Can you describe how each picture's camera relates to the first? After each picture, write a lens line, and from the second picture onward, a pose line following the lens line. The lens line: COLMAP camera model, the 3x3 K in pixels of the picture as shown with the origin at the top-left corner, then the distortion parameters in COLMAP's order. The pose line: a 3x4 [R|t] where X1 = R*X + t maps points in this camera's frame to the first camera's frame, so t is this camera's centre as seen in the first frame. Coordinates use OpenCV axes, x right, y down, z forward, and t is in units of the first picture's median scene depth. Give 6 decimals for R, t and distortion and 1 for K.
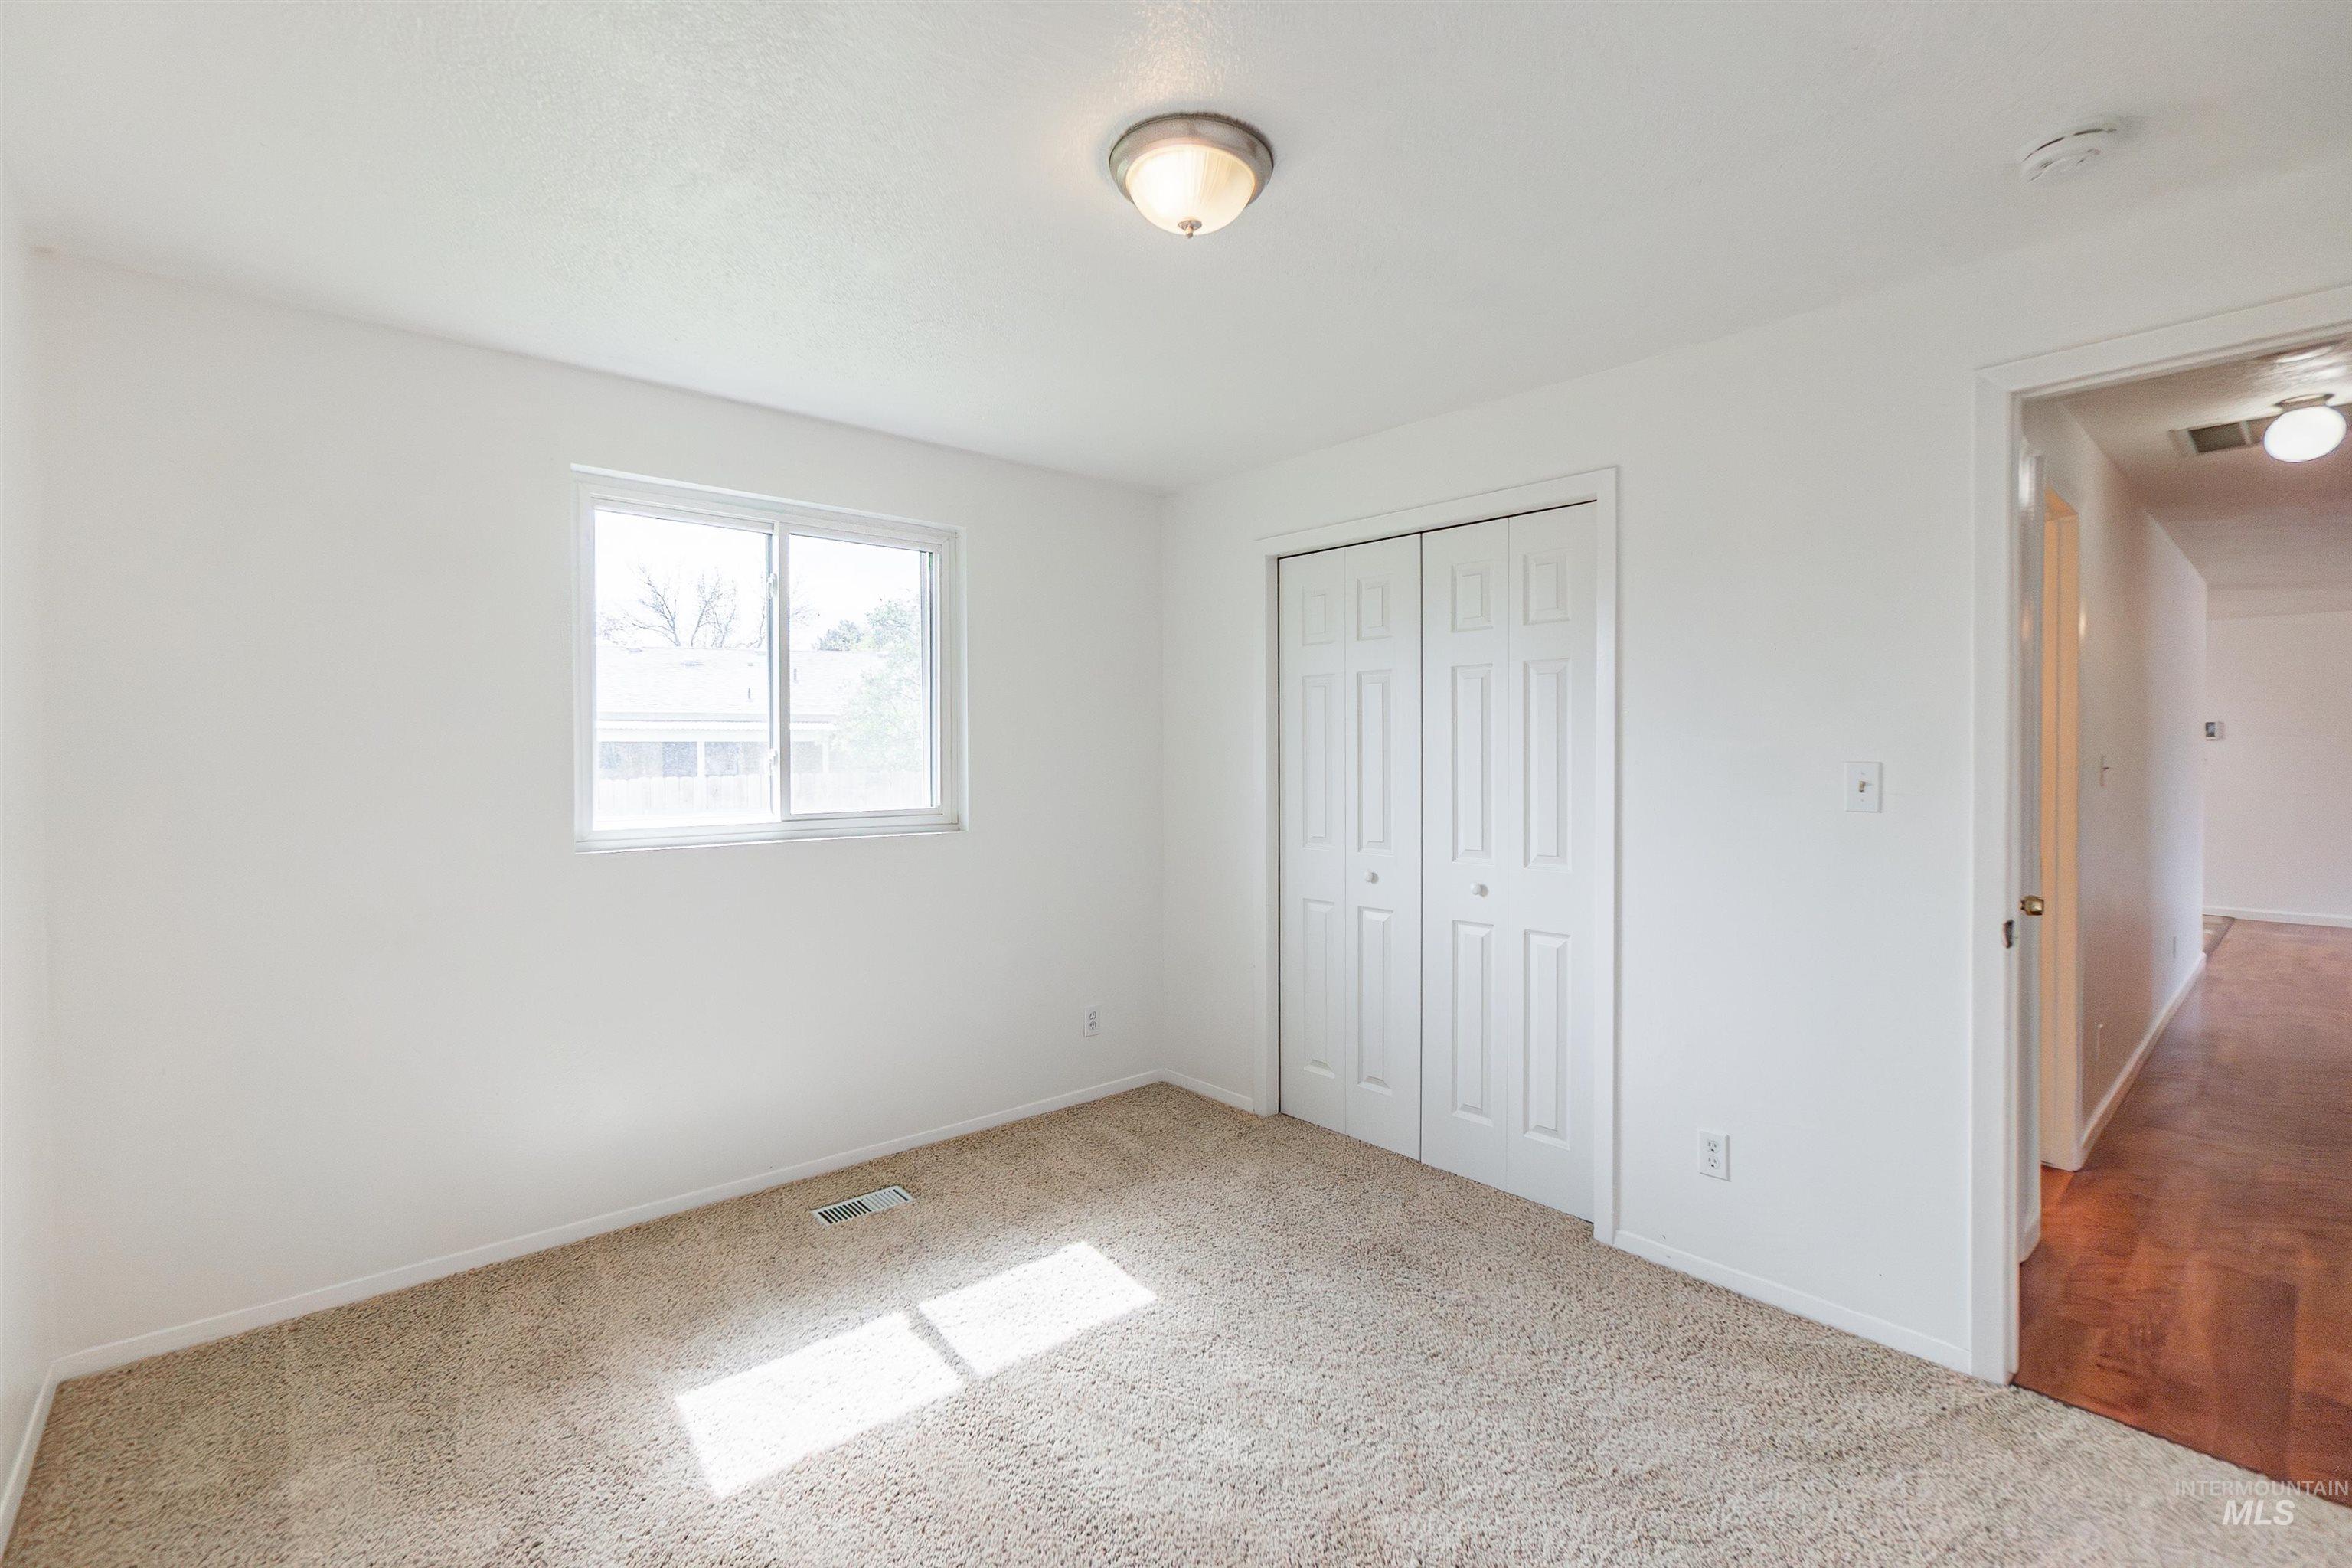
lens RADIAL K [[1008.4, 0, 1179.7], [0, 1008.4, 756.4], [0, 0, 1]] dist [-0.001079, 0.000245]
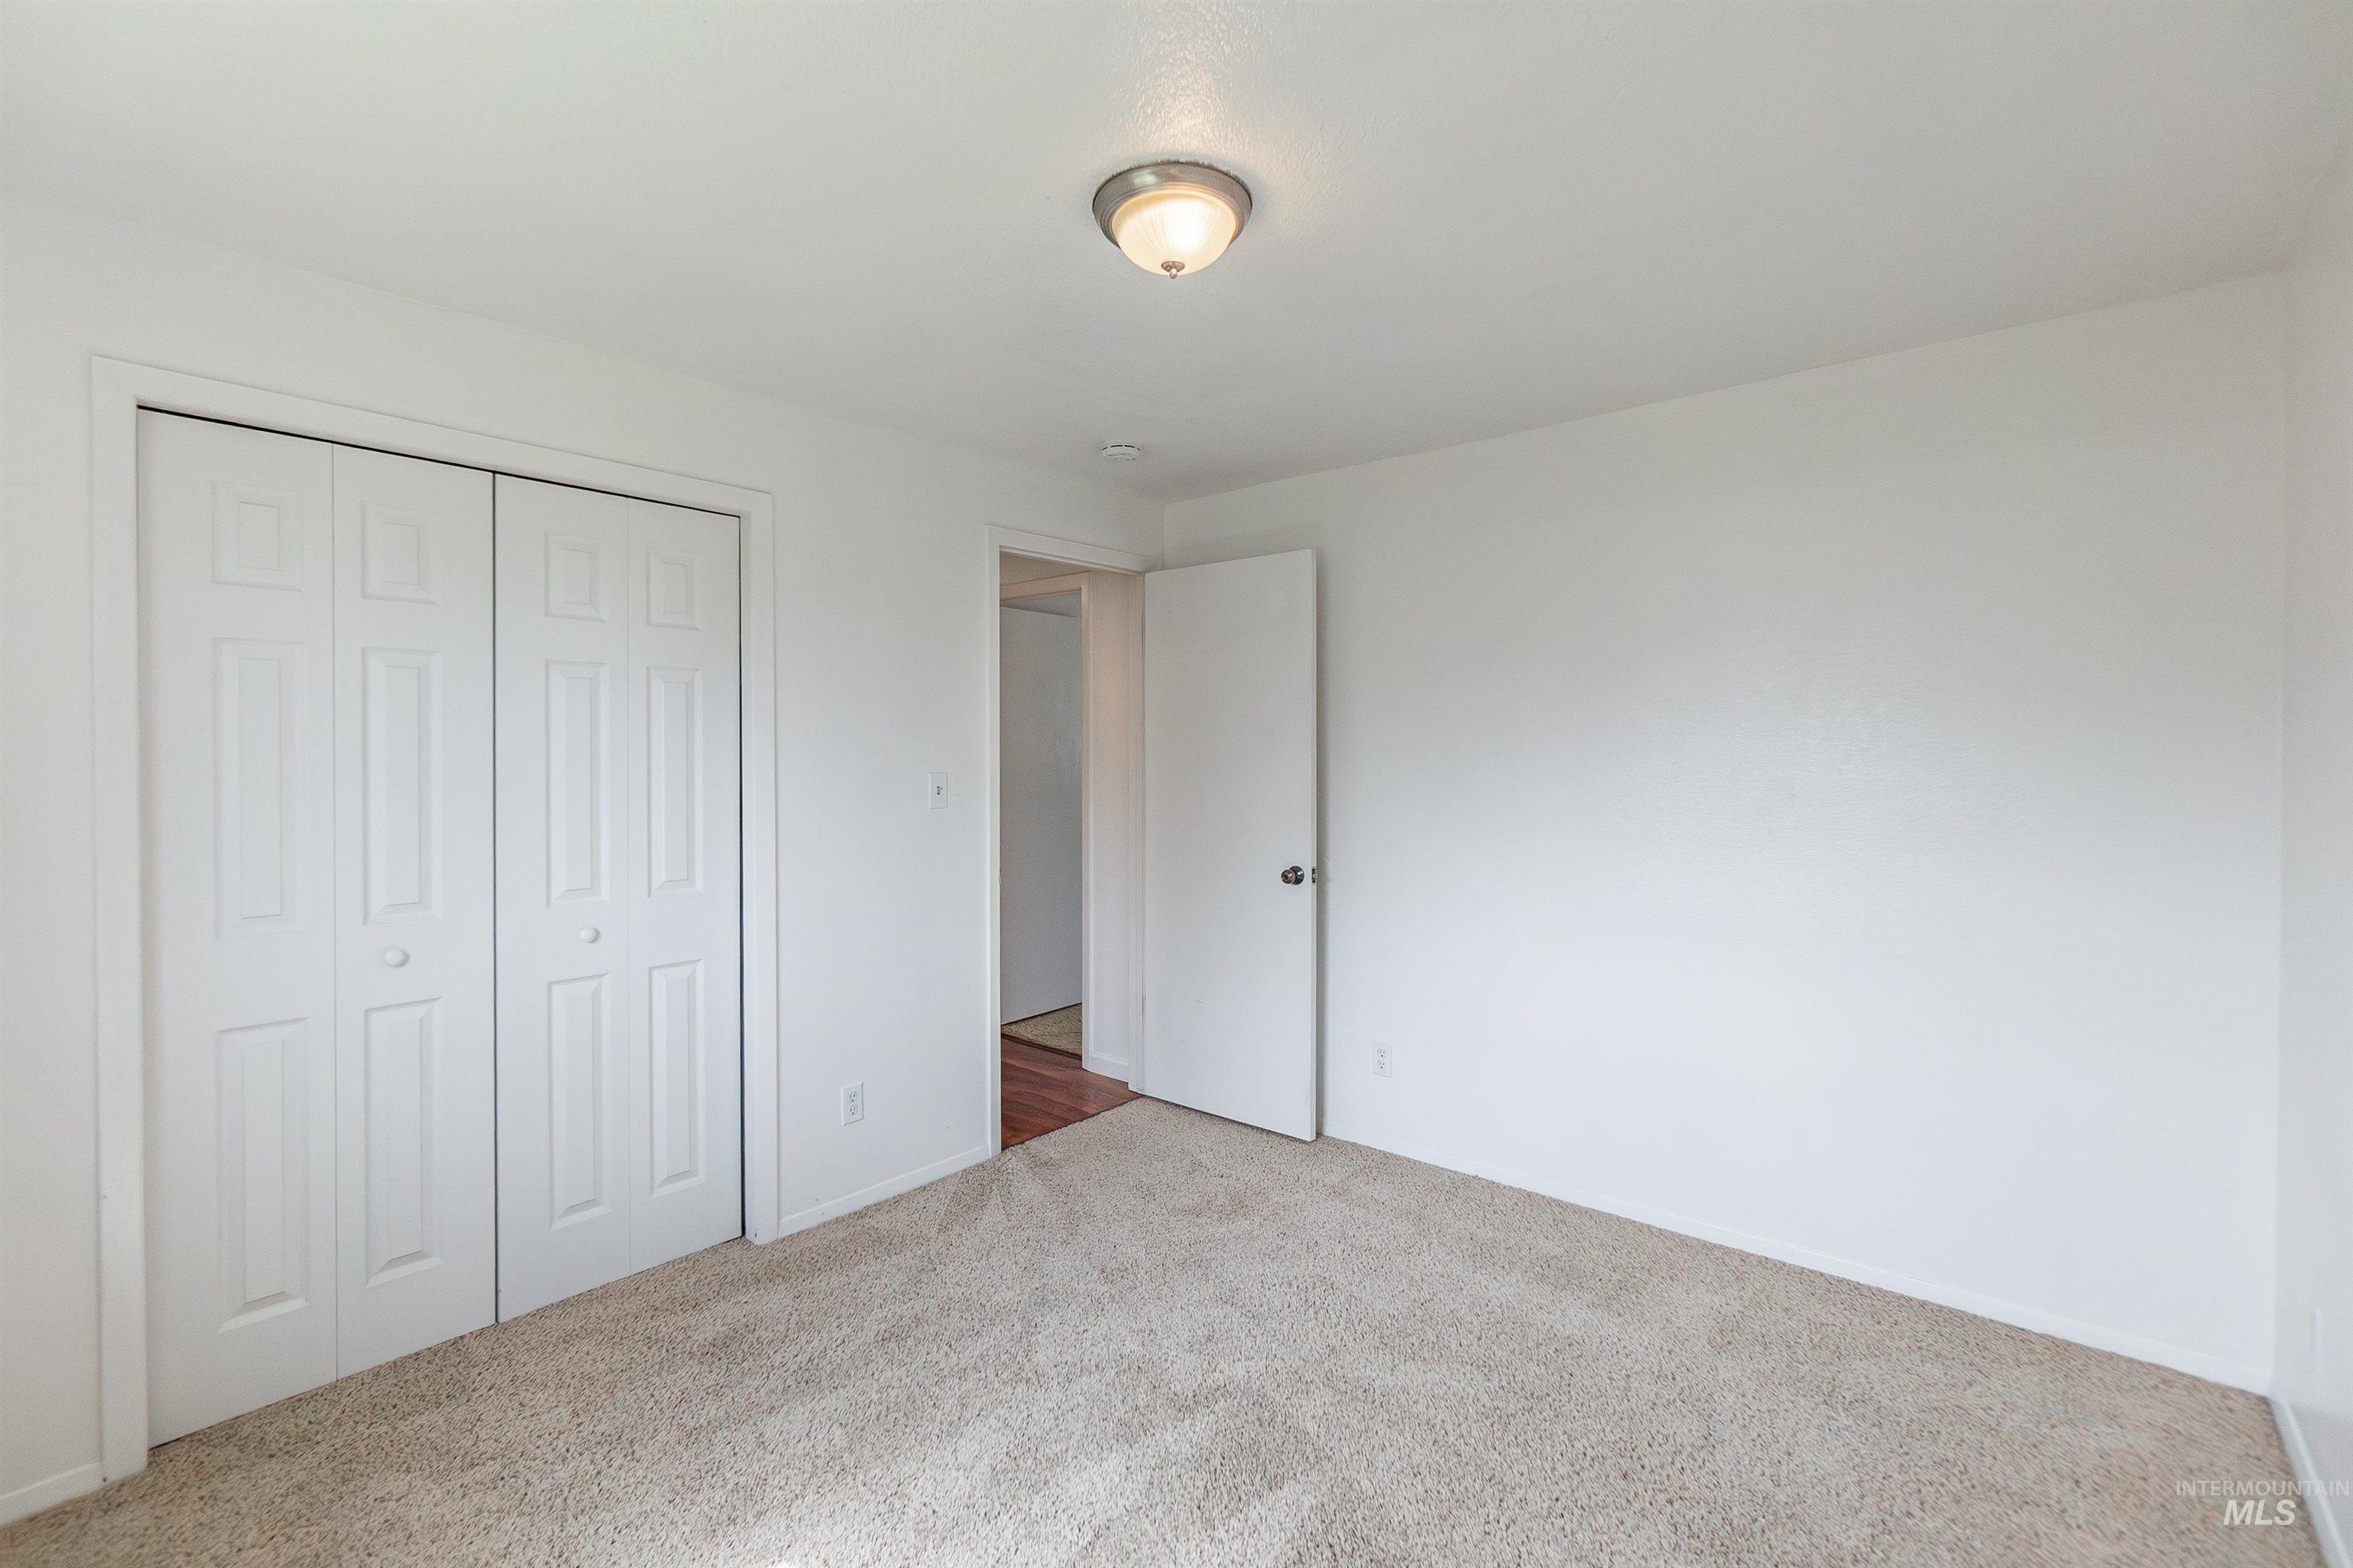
lens RADIAL K [[1006.1, 0, 1161.4], [0, 1006.1, 772.5], [0, 0, 1]] dist [-0.002776, 0.001290]
pose [[-0.098285, -0.010286, 0.995105, -0.593005], [0.007219, 0.999913, 0.011049, -0.007497], [-0.995132, 0.008269, -0.098202, 0.643295]]
